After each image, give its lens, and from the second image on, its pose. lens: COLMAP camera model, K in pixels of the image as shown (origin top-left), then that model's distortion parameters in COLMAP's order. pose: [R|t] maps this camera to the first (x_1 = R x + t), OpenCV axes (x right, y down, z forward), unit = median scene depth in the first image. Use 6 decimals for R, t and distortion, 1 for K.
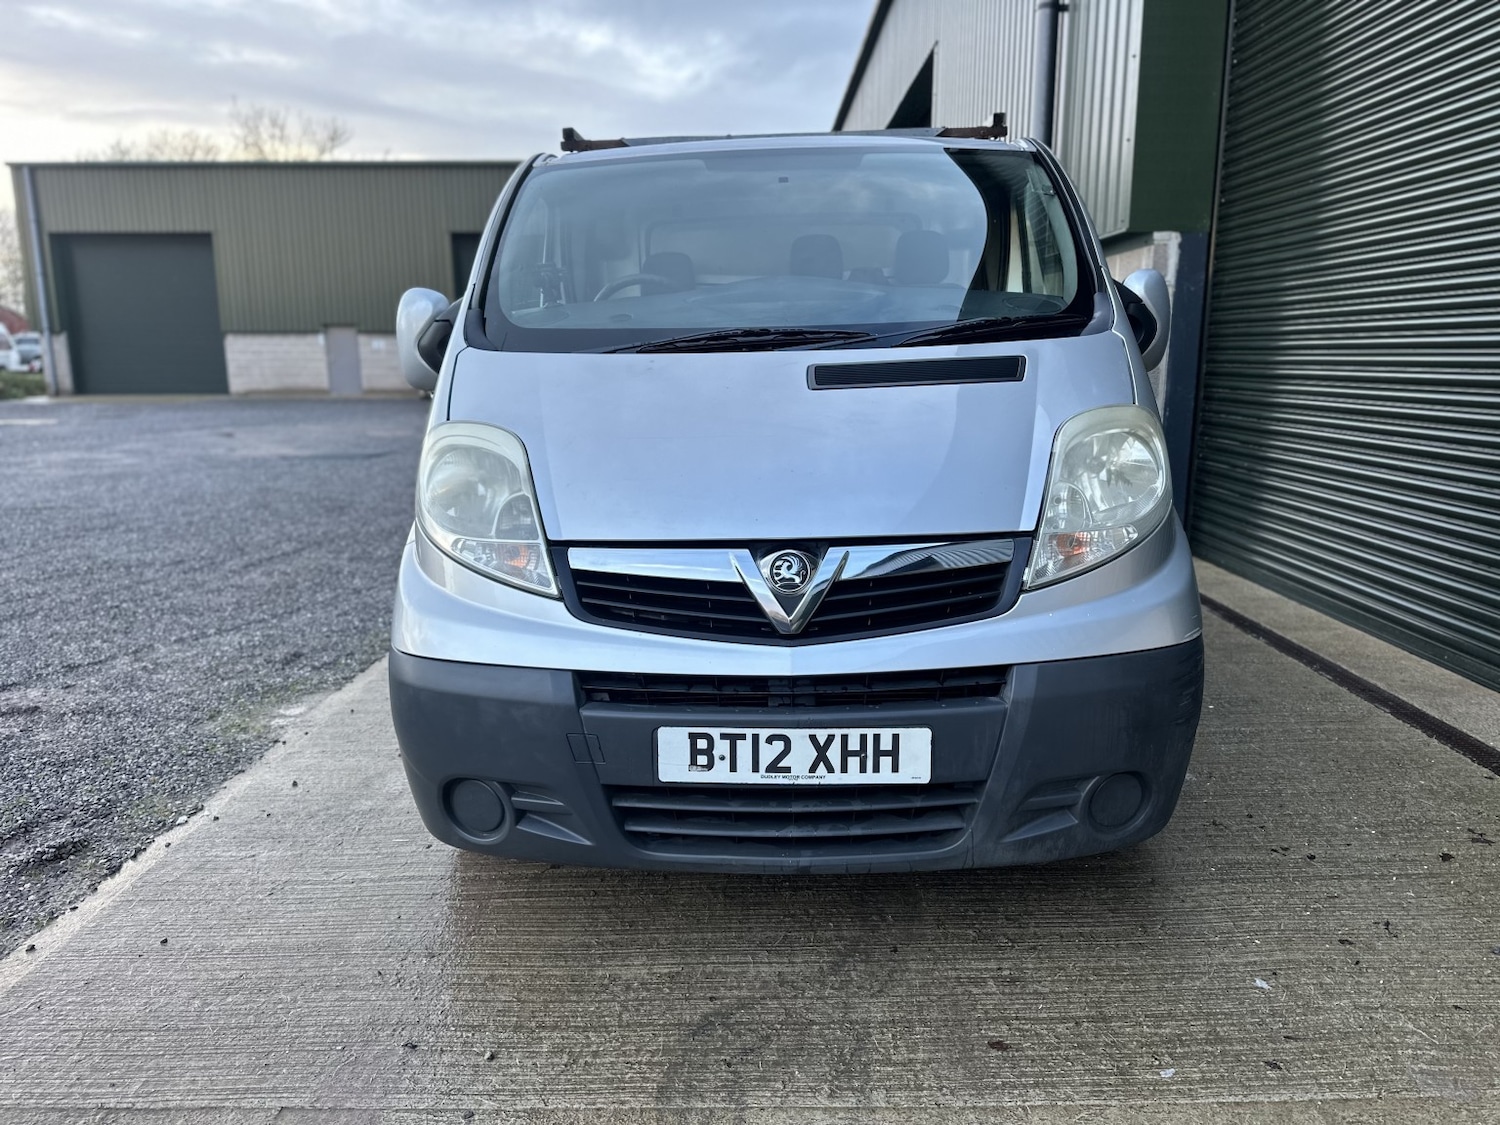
lens RADIAL K [[1062.0, 0, 746.0], [0, 1062.0, 561.4], [0, 0, 1]] dist [0.012421, -0.018299]
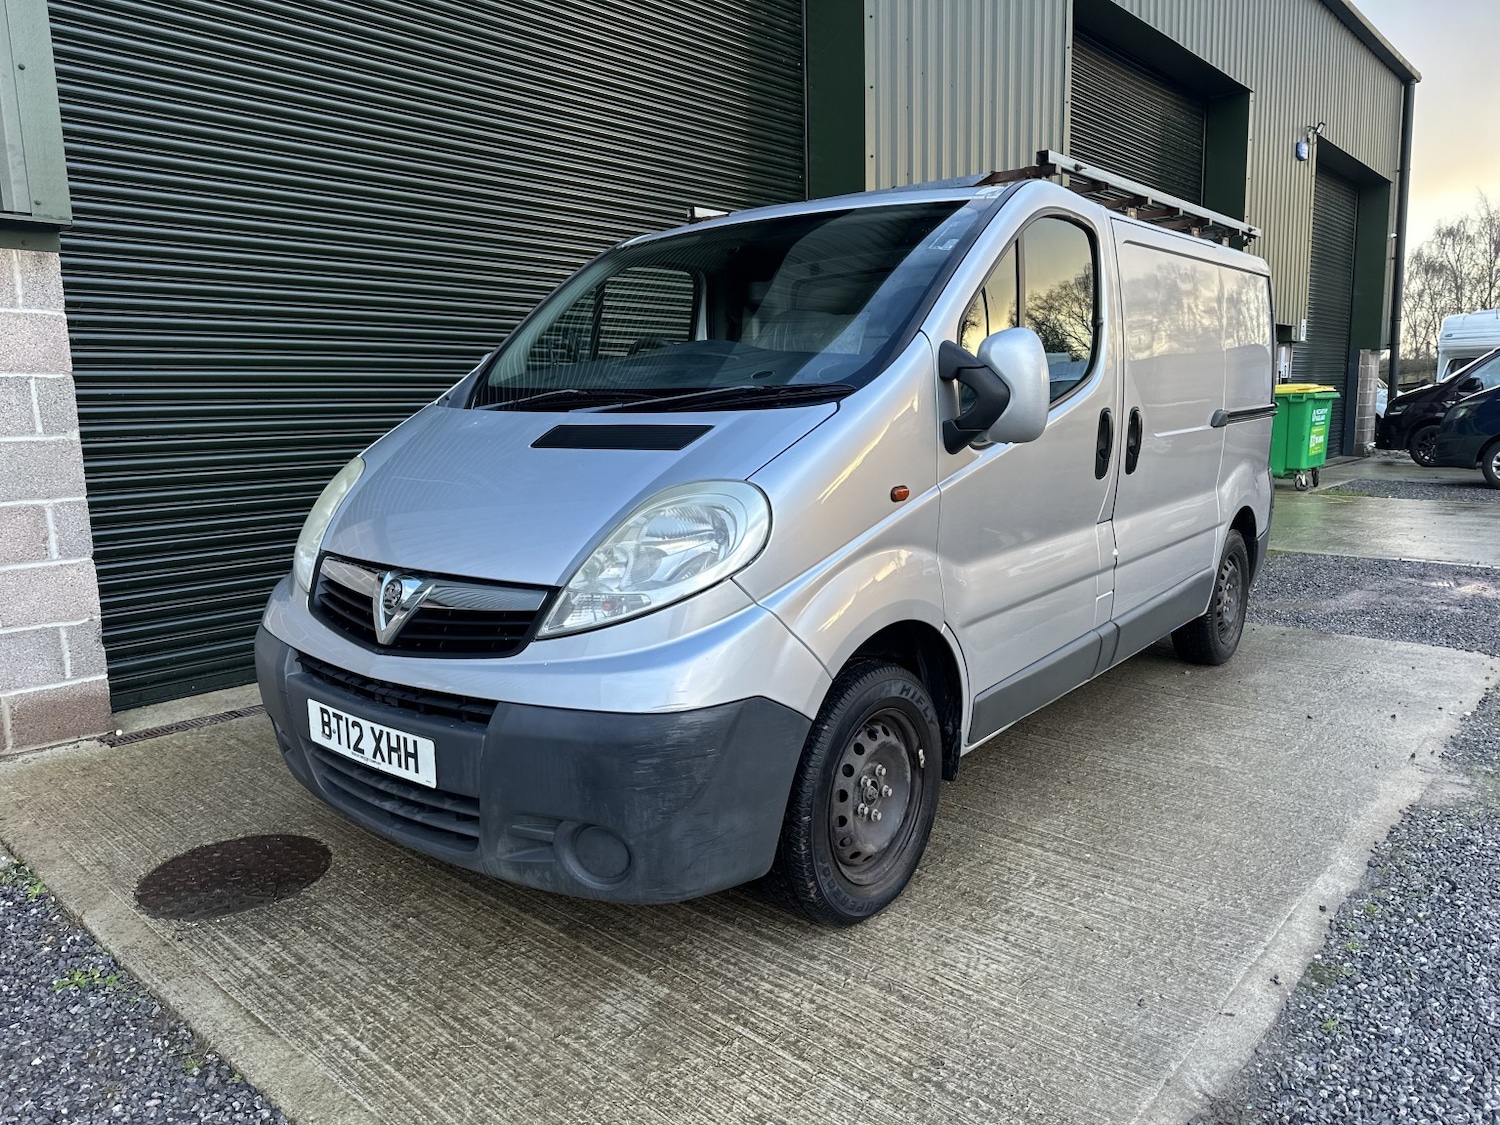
lens RADIAL K [[1062.0, 0, 746.0], [0, 1062.0, 561.4], [0, 0, 1]] dist [0.012421, -0.018299]
pose [[-0.746193, -0.076439, 0.661327, -0.847534], [0.151299, 0.947920, 0.280280, -0.574460], [-0.648309, 0.309201, -0.695766, 2.946384]]
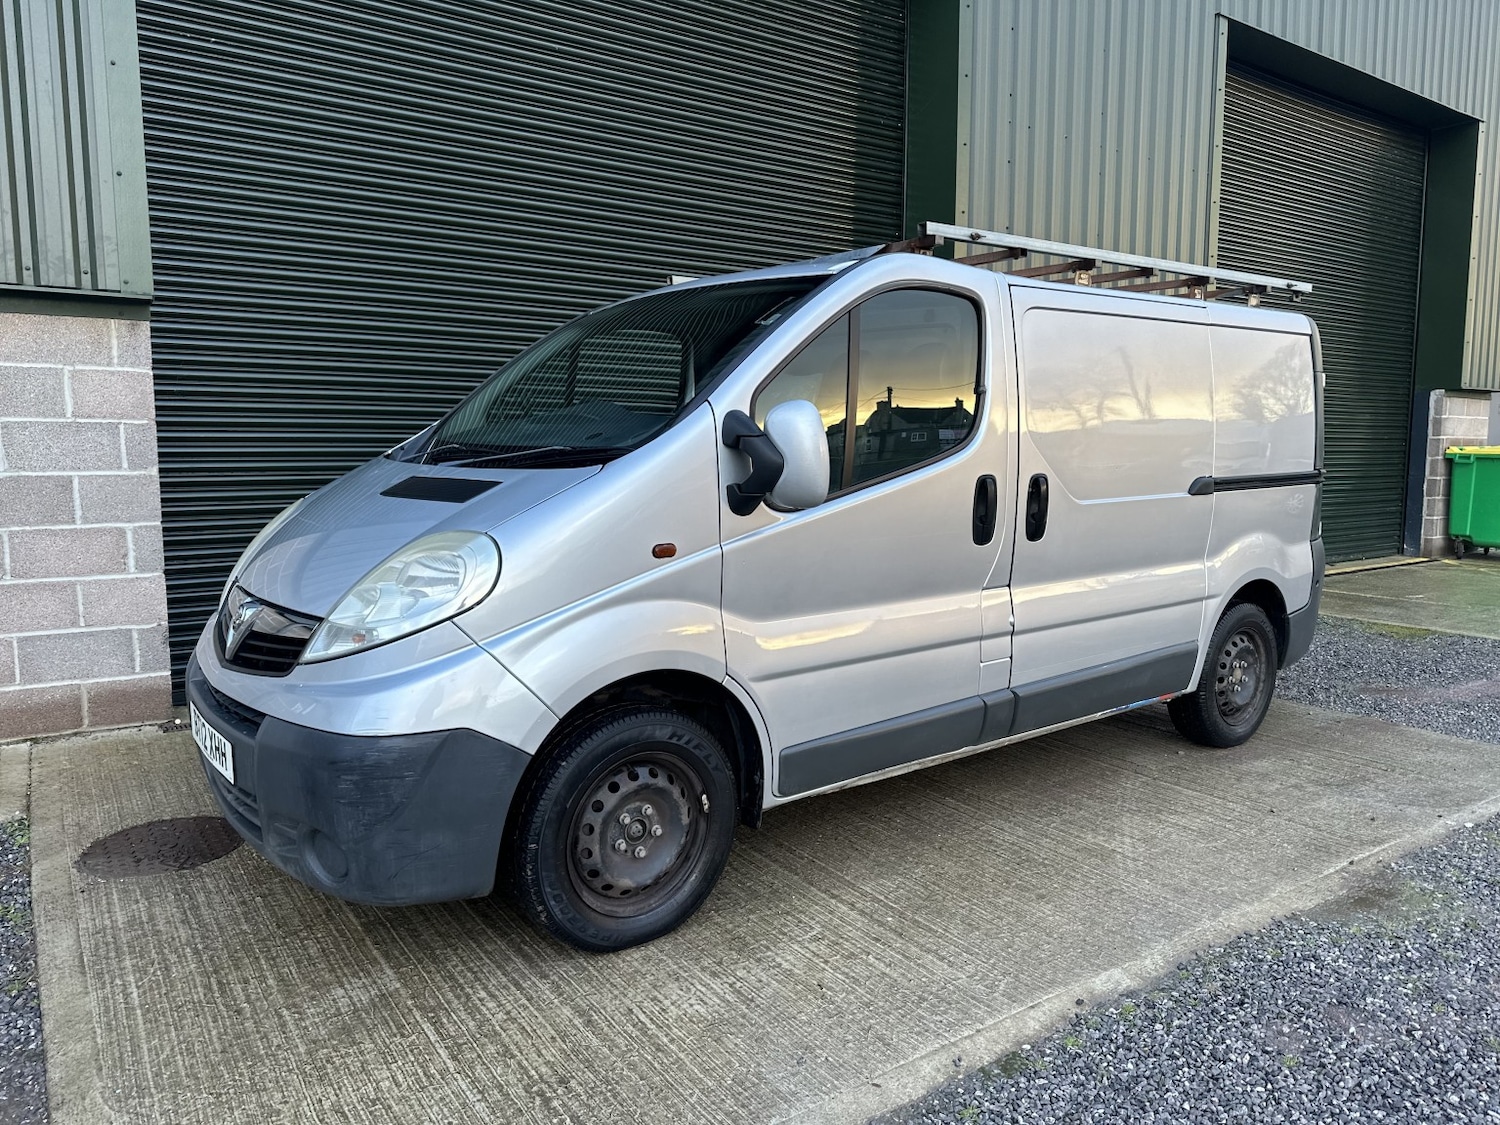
lens RADIAL K [[1062.0, 0, 746.0], [0, 1062.0, 561.4], [0, 0, 1]] dist [0.012421, -0.018299]
pose [[-0.569097, -0.082965, 0.818074, -1.212064], [0.157898, 0.965355, 0.207744, -0.532926], [-0.806968, 0.247399, -0.536280, 2.648773]]
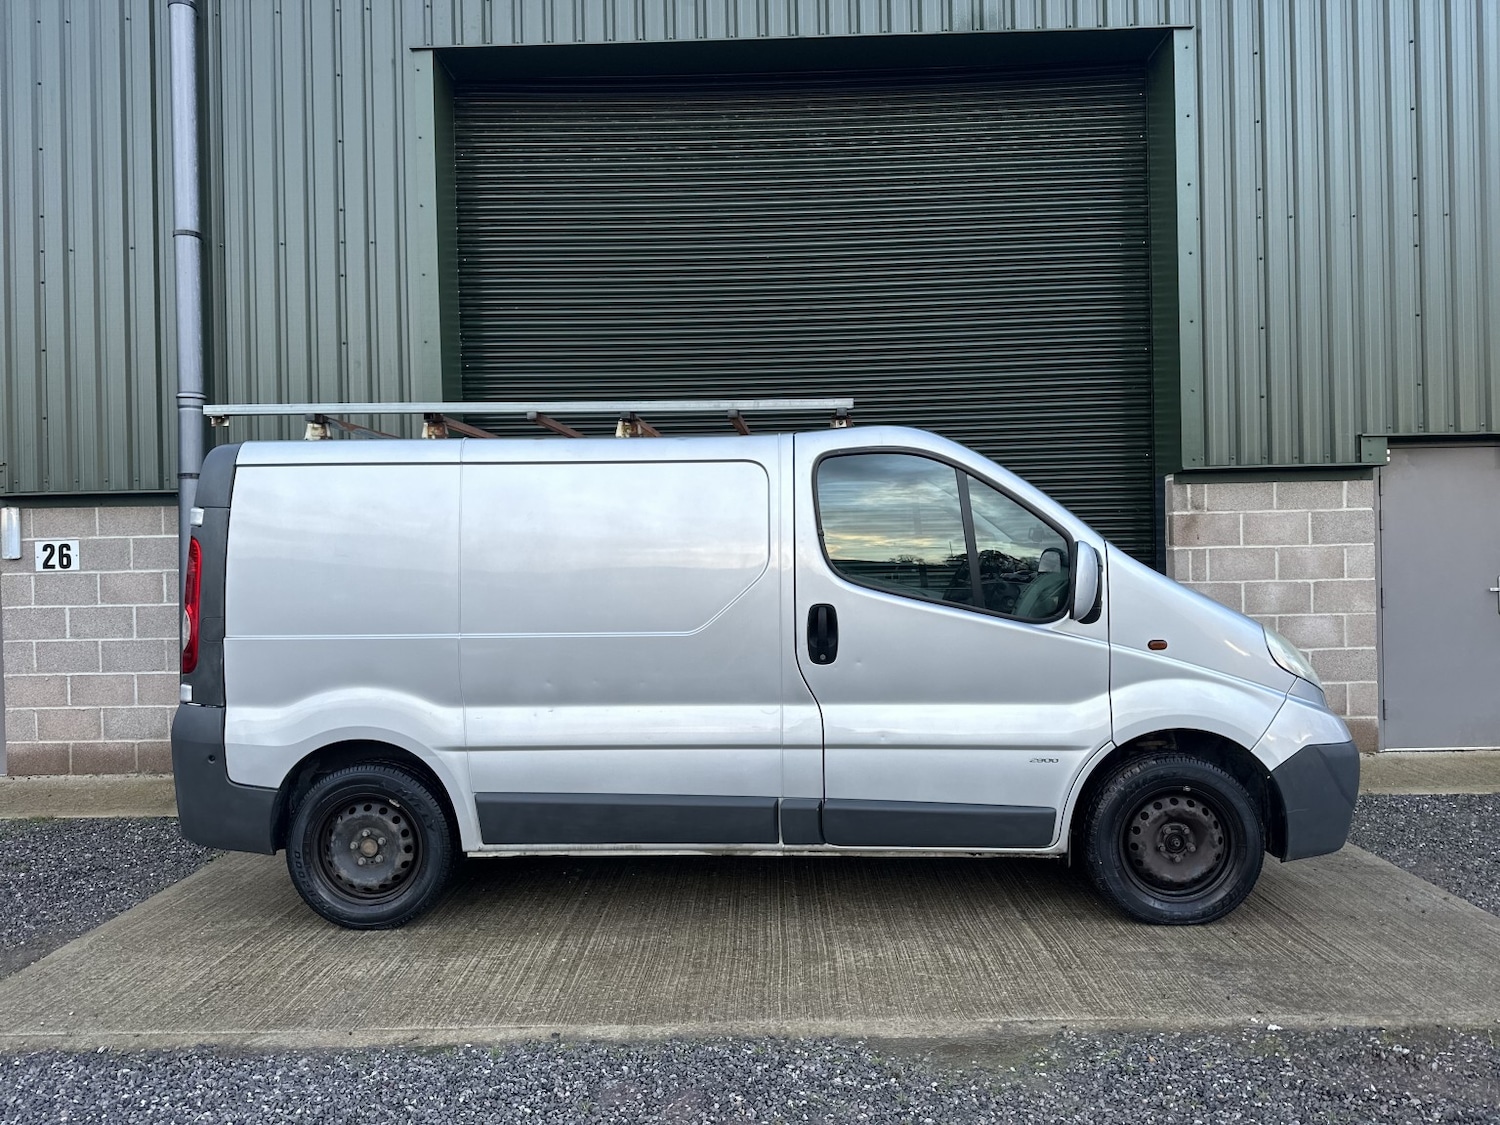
lens RADIAL K [[1055.3, 0, 750.0], [0, 1055.3, 562.5], [0, 0, 1]] dist [0.031732, -0.044869]
pose [[0.021133, 0.010500, 0.999722, -1.841491], [0.208885, 0.977830, -0.014685, -0.347924], [-0.977712, 0.209137, 0.018472, 1.603372]]
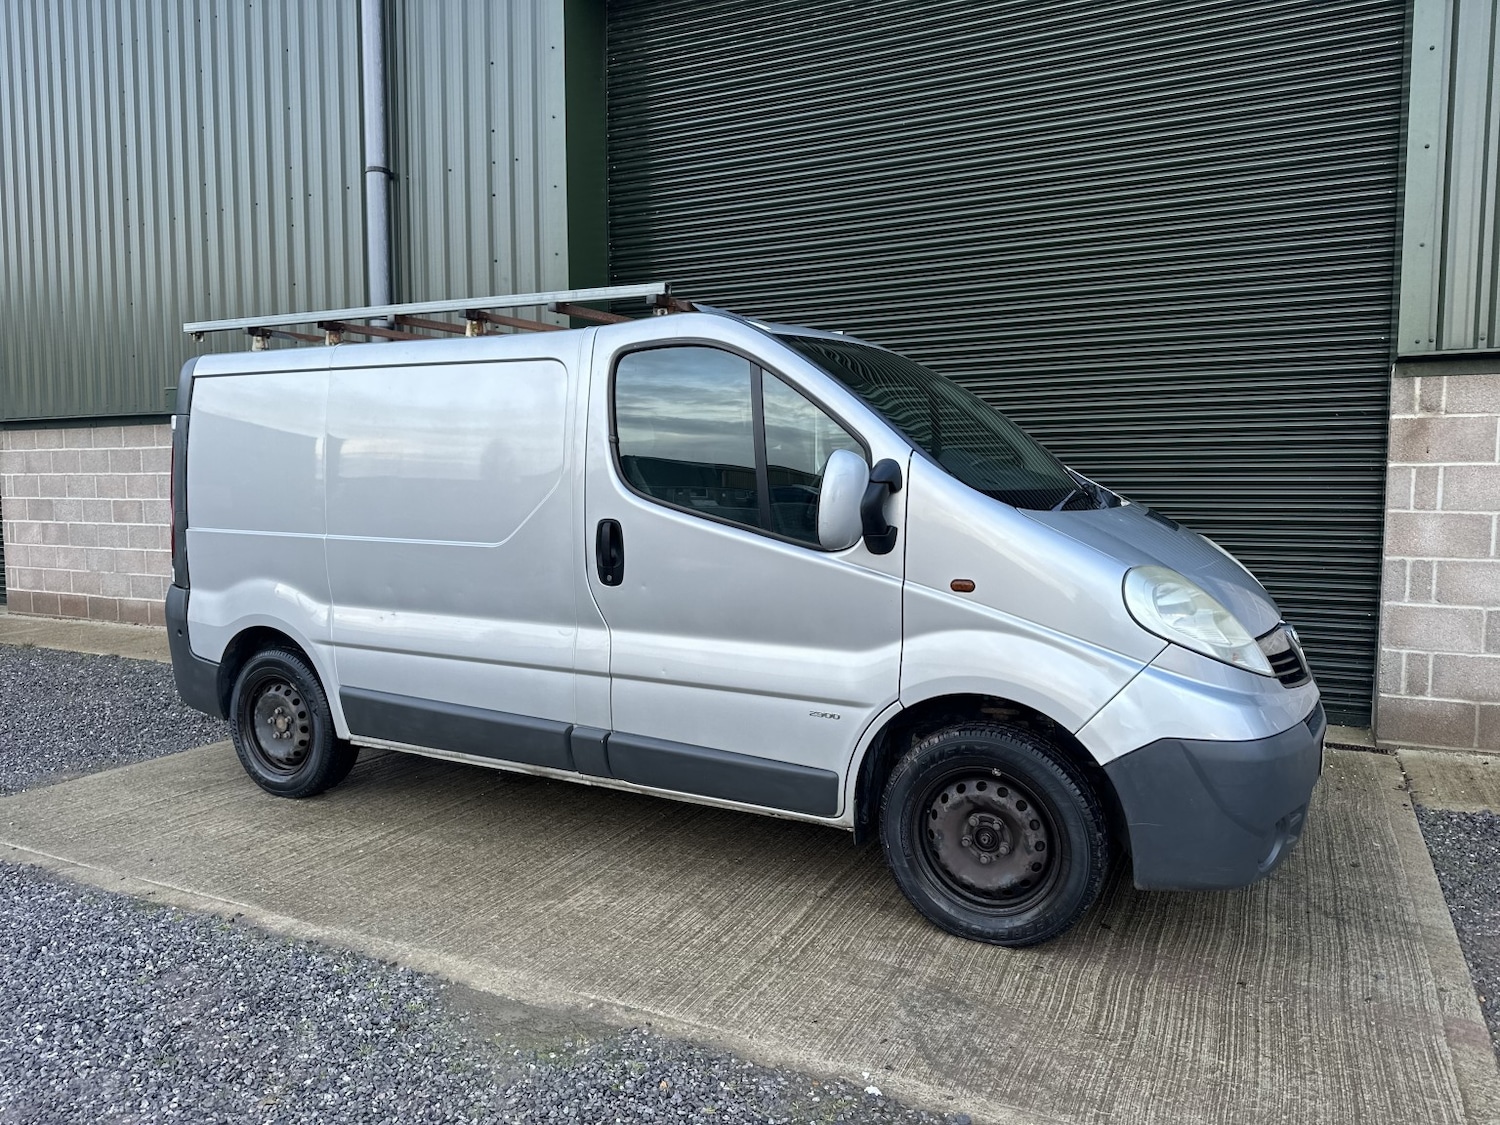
lens RADIAL K [[1045.2, 0, 749.7], [0, 1045.2, 575.6], [0, 0, 1]] dist [0.041930, -0.060628]
pose [[0.450799, -0.069304, 0.889931, -1.443923], [0.164868, 0.986293, -0.006706, -0.174793], [-0.877268, 0.149744, 0.456046, 0.761640]]
